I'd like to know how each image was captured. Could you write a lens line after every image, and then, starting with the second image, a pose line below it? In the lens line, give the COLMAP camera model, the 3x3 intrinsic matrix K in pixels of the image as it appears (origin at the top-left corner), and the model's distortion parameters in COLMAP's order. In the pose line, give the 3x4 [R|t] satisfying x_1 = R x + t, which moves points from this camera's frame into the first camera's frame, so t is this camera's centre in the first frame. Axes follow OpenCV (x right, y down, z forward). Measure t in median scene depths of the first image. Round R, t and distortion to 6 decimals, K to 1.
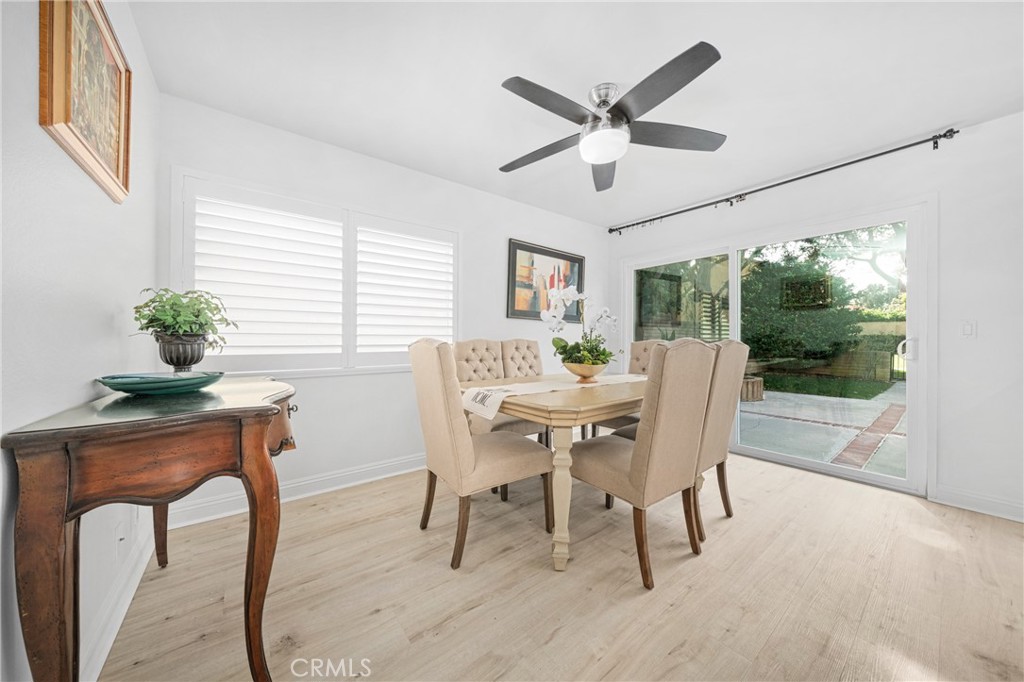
lens RADIAL K [[349.3, 0, 512.0], [0, 349.3, 341.0], [0, 0, 1]] dist [-0.000772, -0.000061]
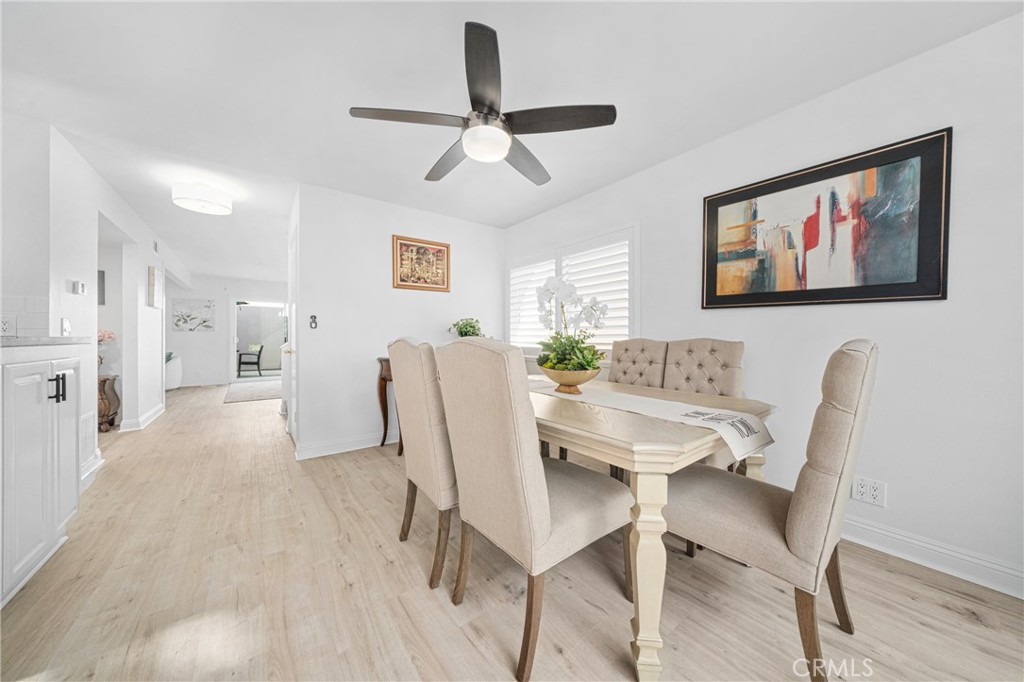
lens RADIAL K [[349.3, 0, 512.0], [0, 349.3, 341.0], [0, 0, 1]] dist [-0.000772, -0.000061]
pose [[0.007936, 0.002093, -0.999966, 0.690164], [-0.002846, 0.999994, 0.002071, -0.000171], [0.999964, 0.002829, 0.007942, 0.581761]]
